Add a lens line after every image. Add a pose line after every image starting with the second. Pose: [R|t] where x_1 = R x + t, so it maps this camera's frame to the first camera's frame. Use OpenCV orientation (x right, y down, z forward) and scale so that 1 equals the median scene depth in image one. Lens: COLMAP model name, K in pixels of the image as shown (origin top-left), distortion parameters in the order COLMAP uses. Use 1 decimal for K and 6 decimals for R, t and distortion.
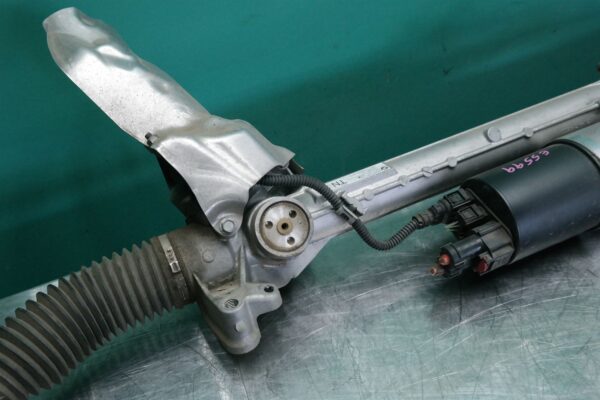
lens RADIAL K [[594.4, 0, 300.0], [0, 594.4, 200.0], [0, 0, 1]] dist [-0.040357, 0.161722]
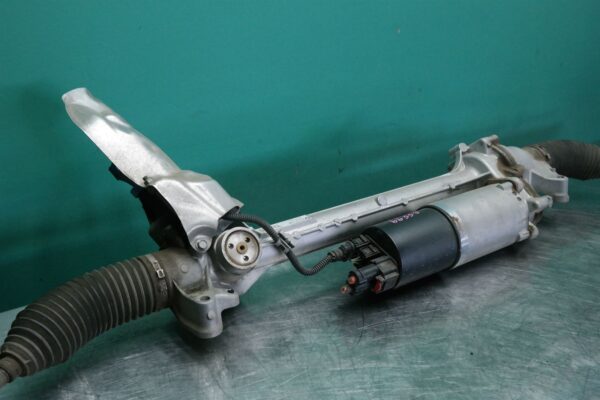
lens RADIAL K [[594.4, 0, 300.0], [0, 594.4, 200.0], [0, 0, 1]] dist [-0.040357, 0.161722]
pose [[0.978342, 0.052258, 0.200292, -0.167974], [-0.008618, 0.977052, -0.212825, 0.217095], [-0.206817, 0.206489, 0.956341, -0.353803]]
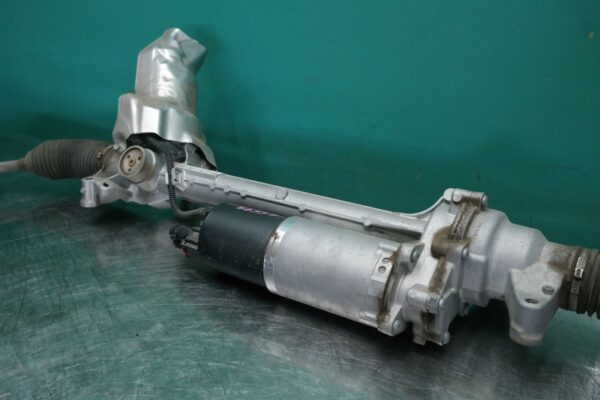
lens RADIAL K [[594.4, 0, 300.0], [0, 594.4, 200.0], [0, 0, 1]] dist [-0.040357, 0.161722]
pose [[0.519635, 0.438676, -0.733173, 1.500891], [-0.522438, 0.842146, 0.133600, -0.338592], [0.676046, 0.313614, 0.666790, 0.186854]]
